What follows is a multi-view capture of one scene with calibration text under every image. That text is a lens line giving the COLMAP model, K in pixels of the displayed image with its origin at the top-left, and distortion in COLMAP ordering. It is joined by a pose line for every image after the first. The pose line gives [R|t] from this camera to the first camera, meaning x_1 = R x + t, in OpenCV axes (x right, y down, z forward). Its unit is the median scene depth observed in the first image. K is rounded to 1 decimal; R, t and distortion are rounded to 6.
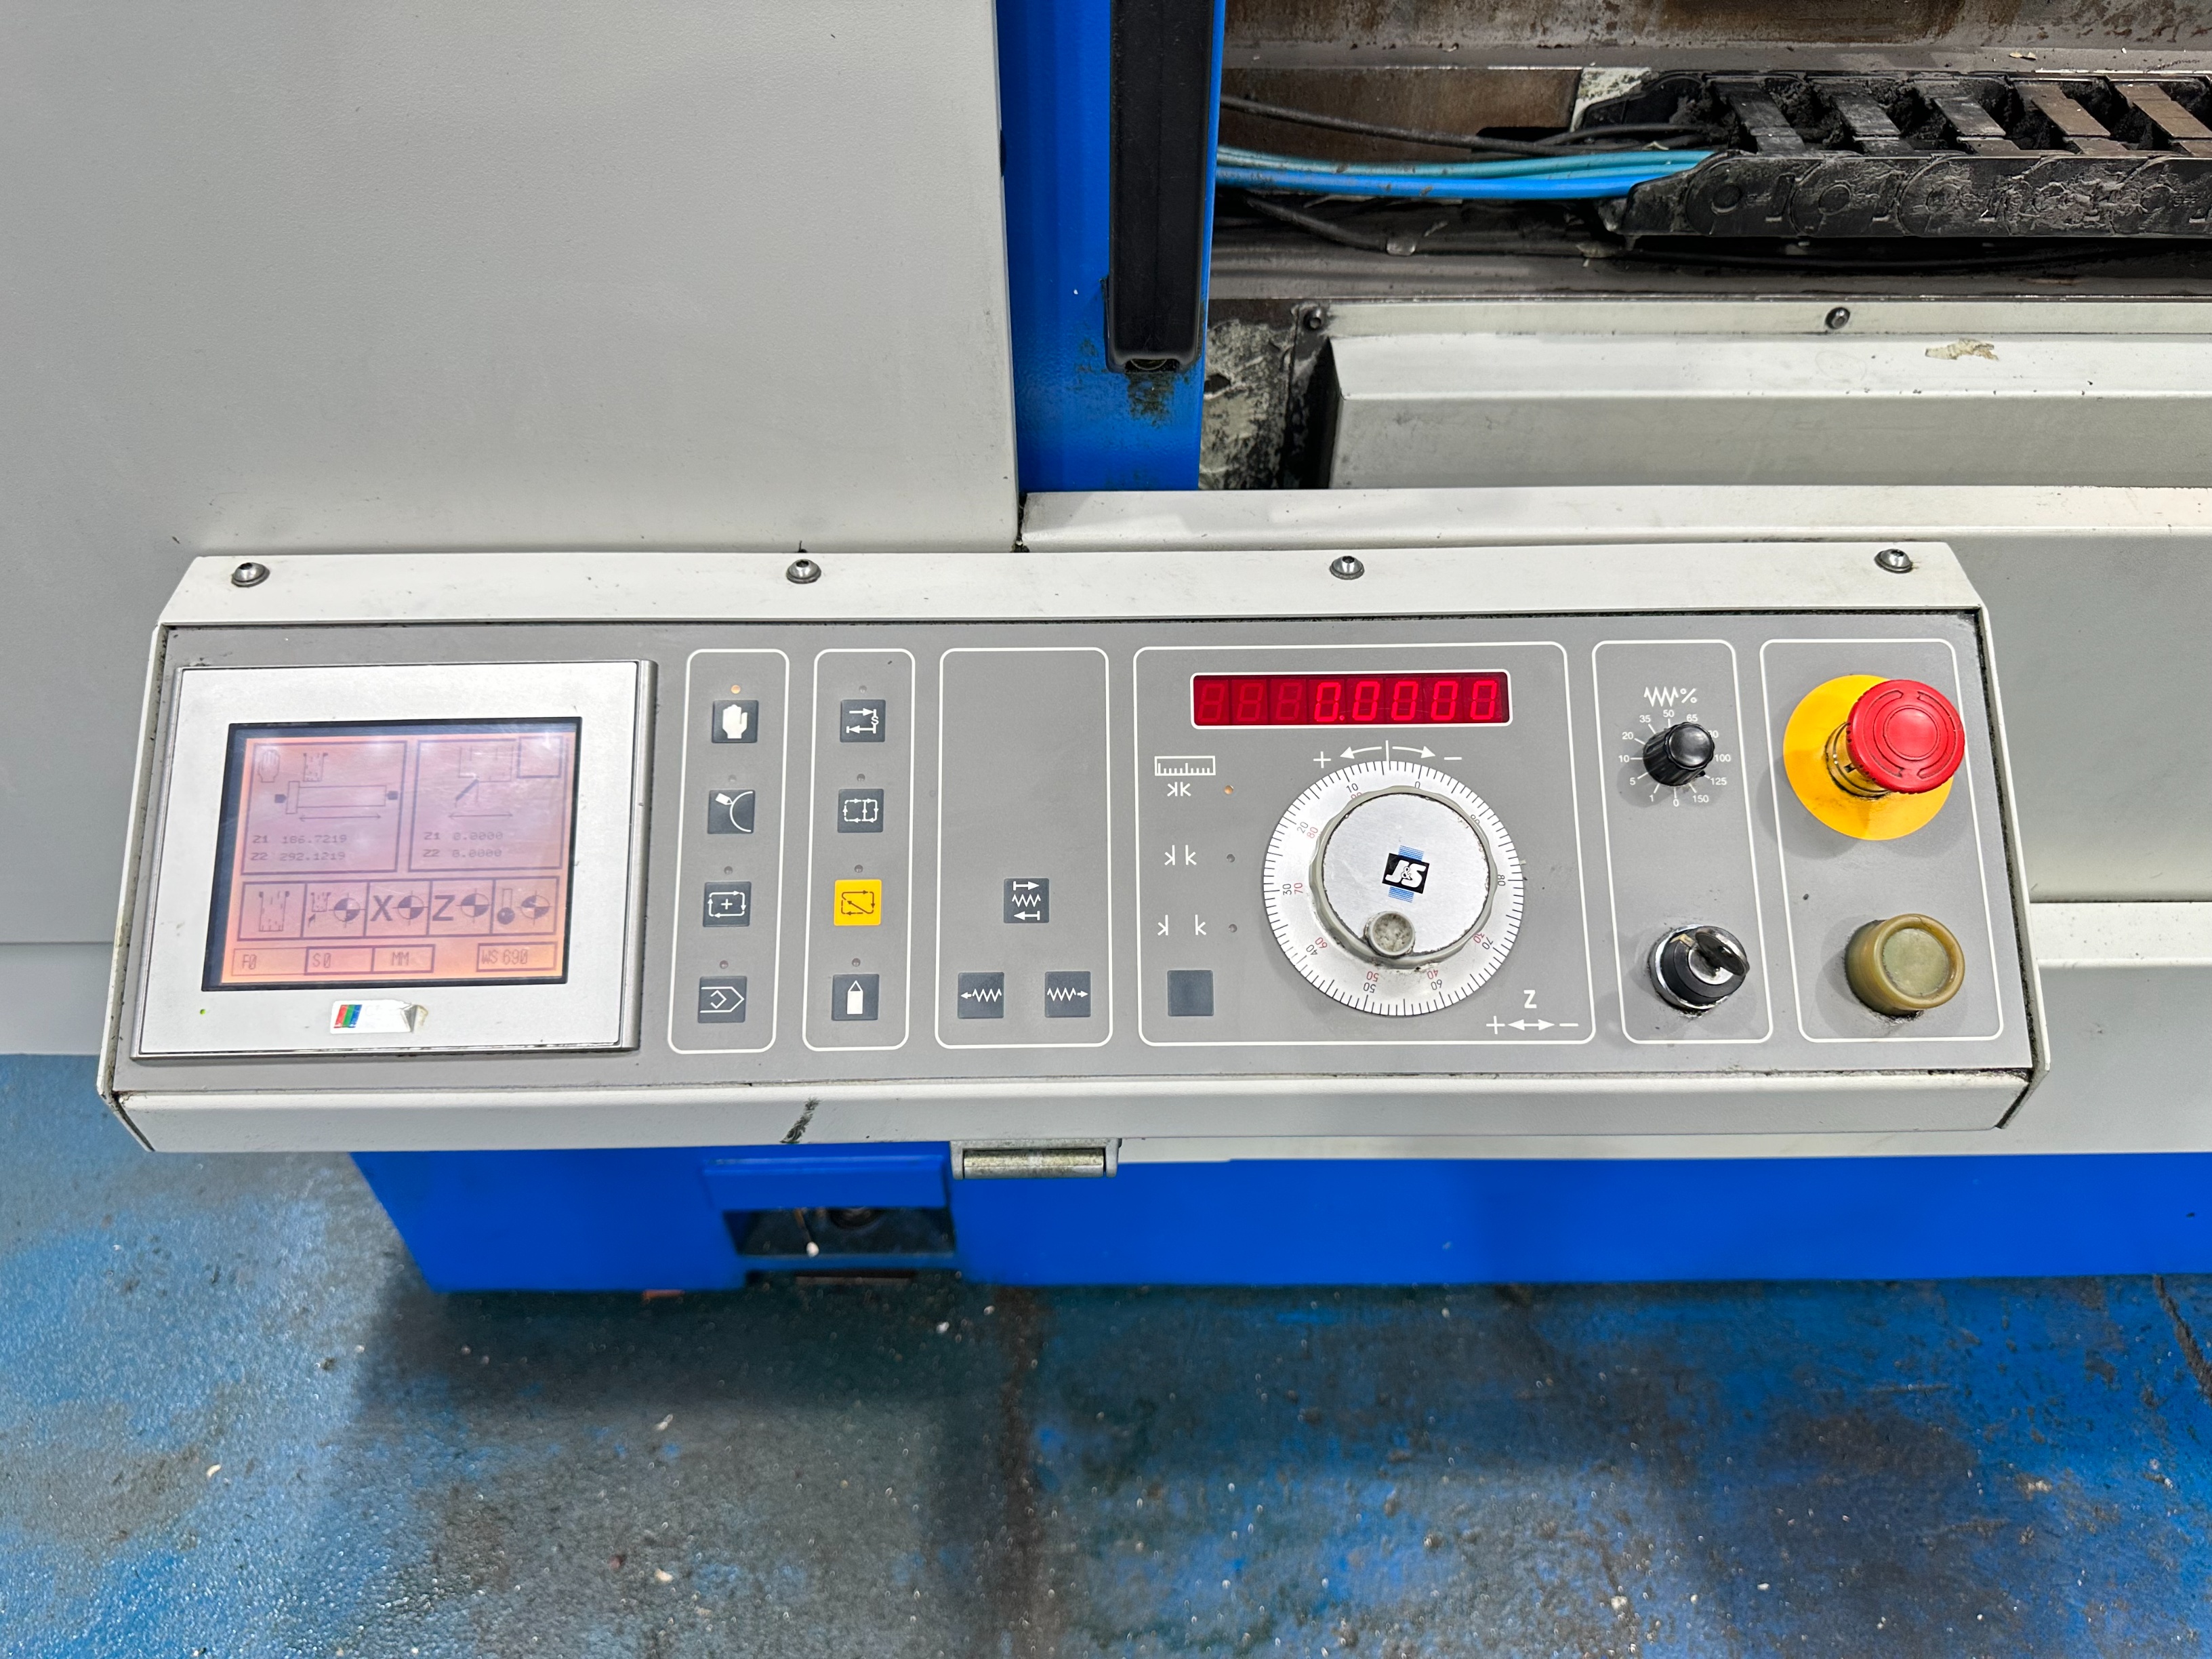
lens RADIAL K [[1624.7, 0, 1121.0], [0, 1624.7, 847.9], [0, 0, 1]] dist [0.027688, -0.056756]
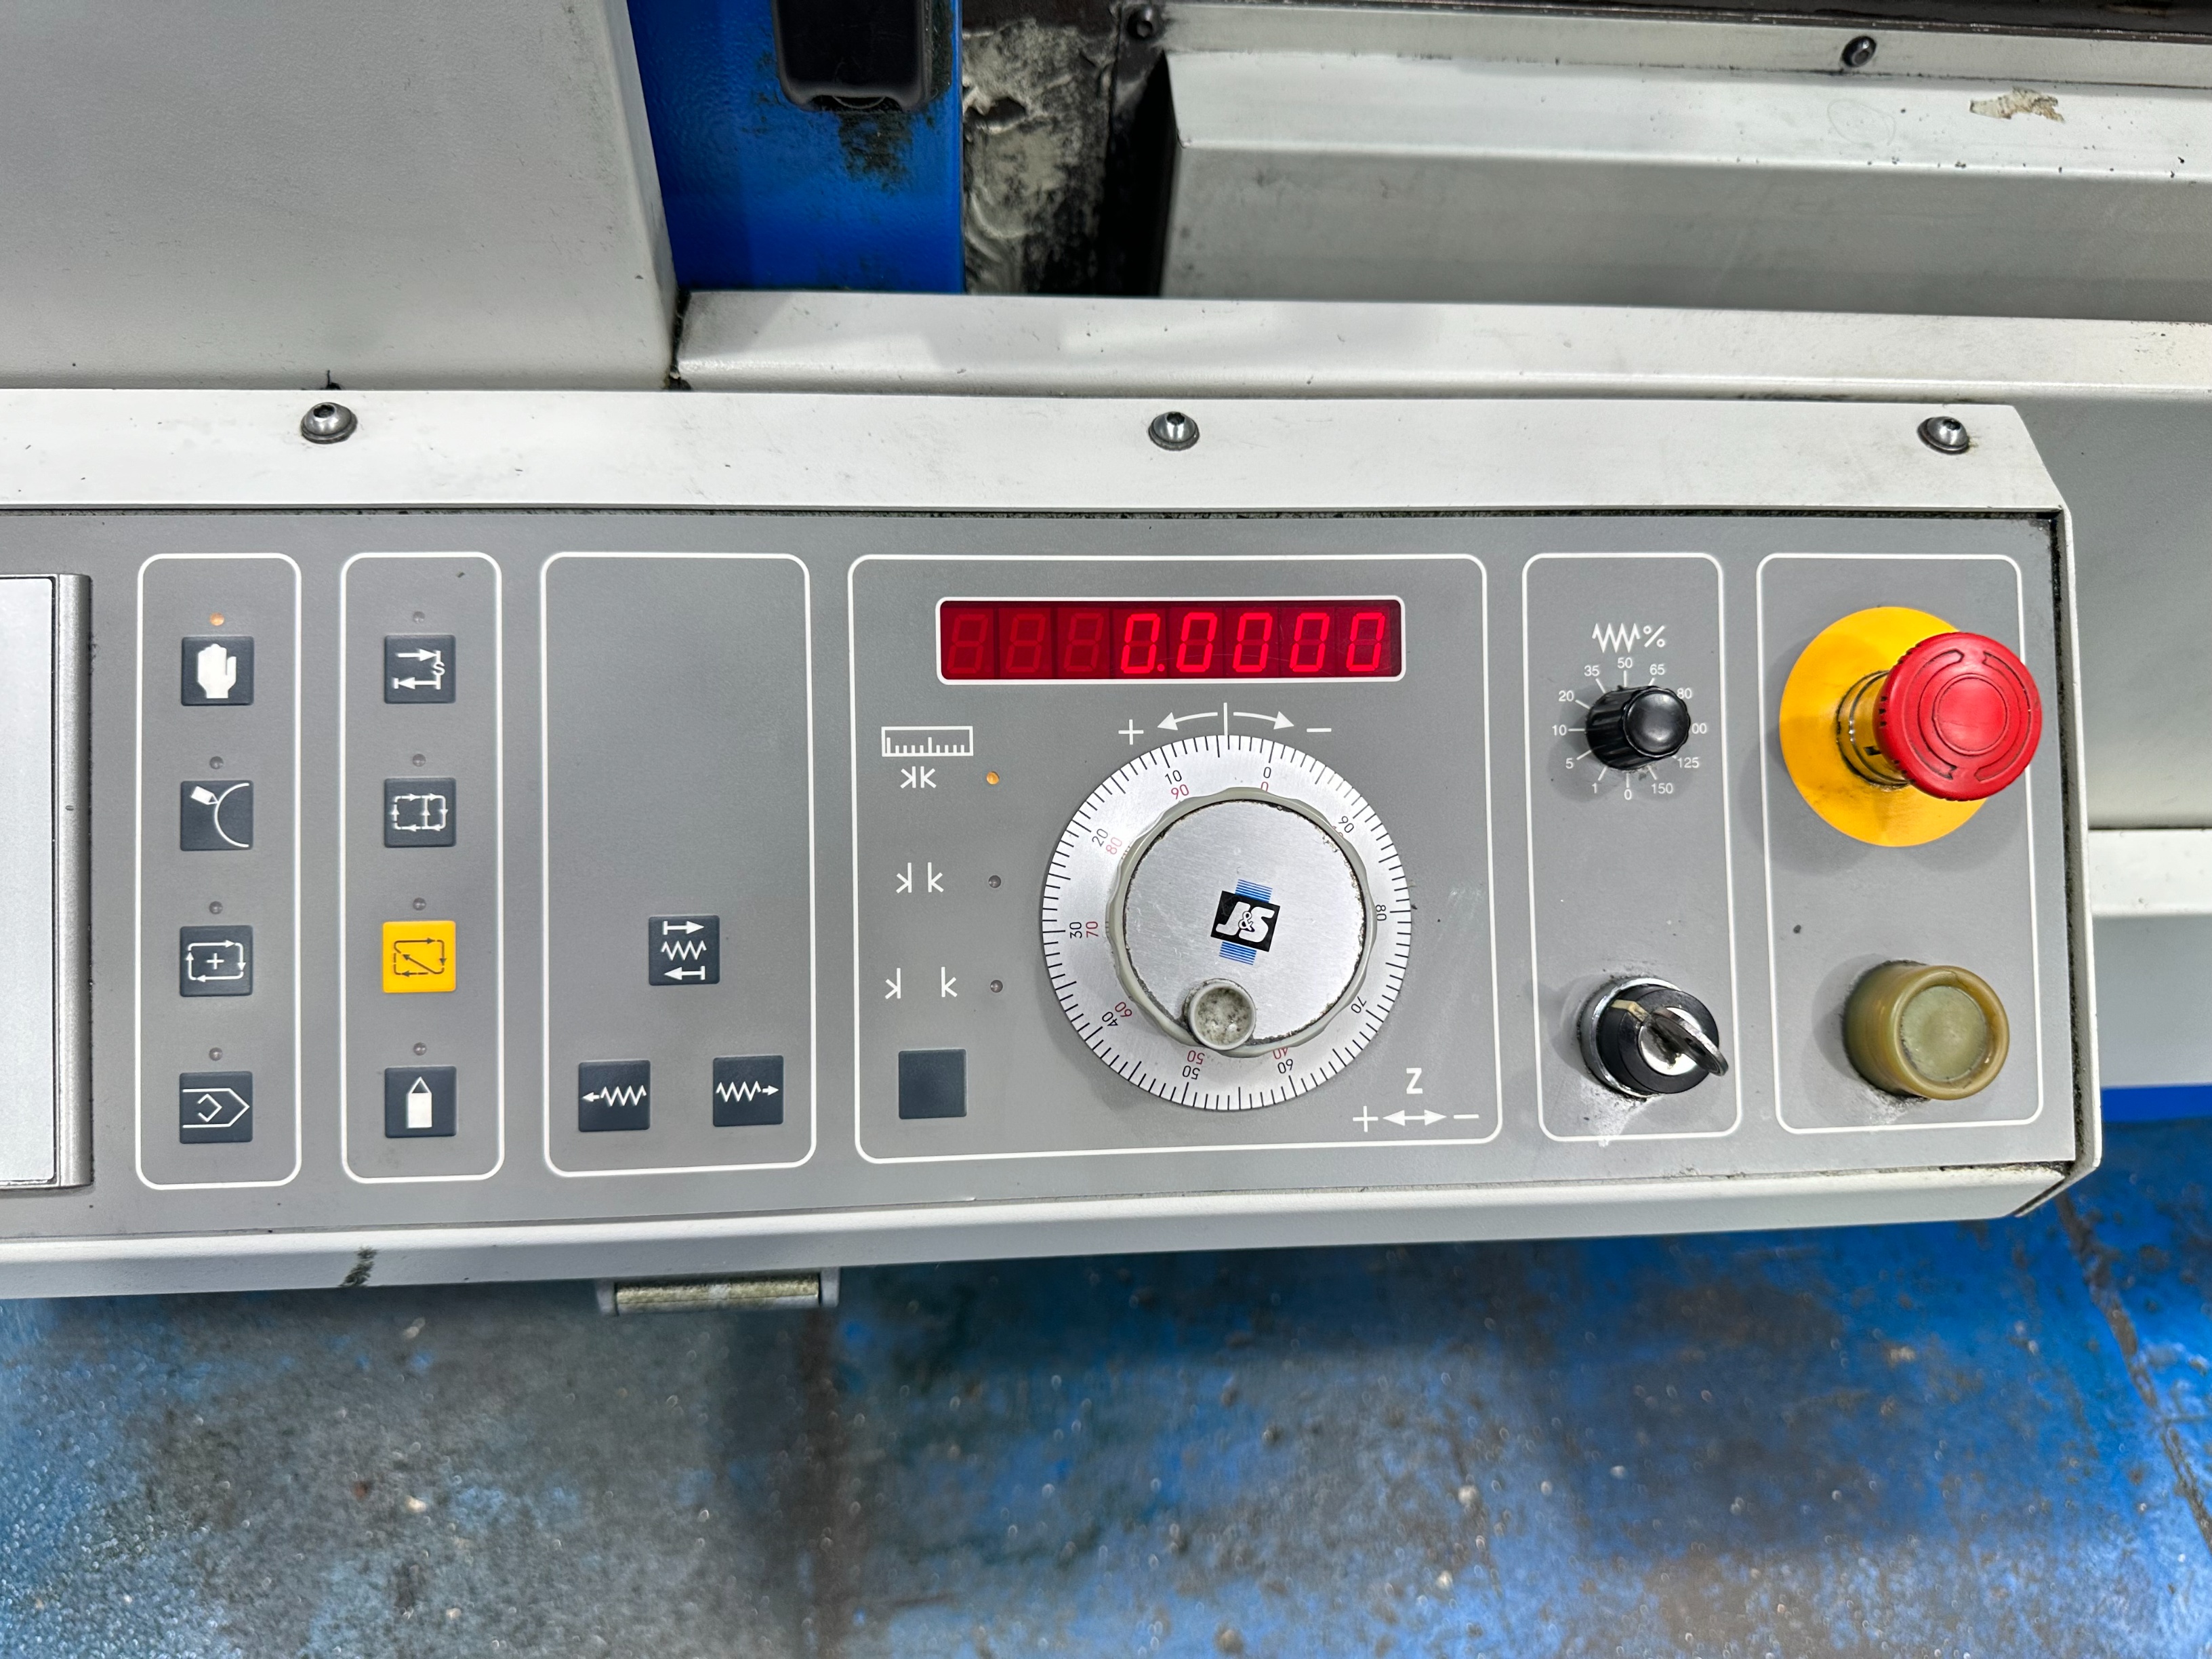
lens RADIAL K [[1624.7, 0, 1129.2], [0, 1624.7, 863.2], [0, 0, 1]] dist [0.027688, -0.056756]
pose [[0.996245, -0.004754, 0.086444, 0.063251], [-0.010763, 0.983943, 0.178156, -0.118016], [-0.085903, -0.178417, 0.980198, 0.315165]]
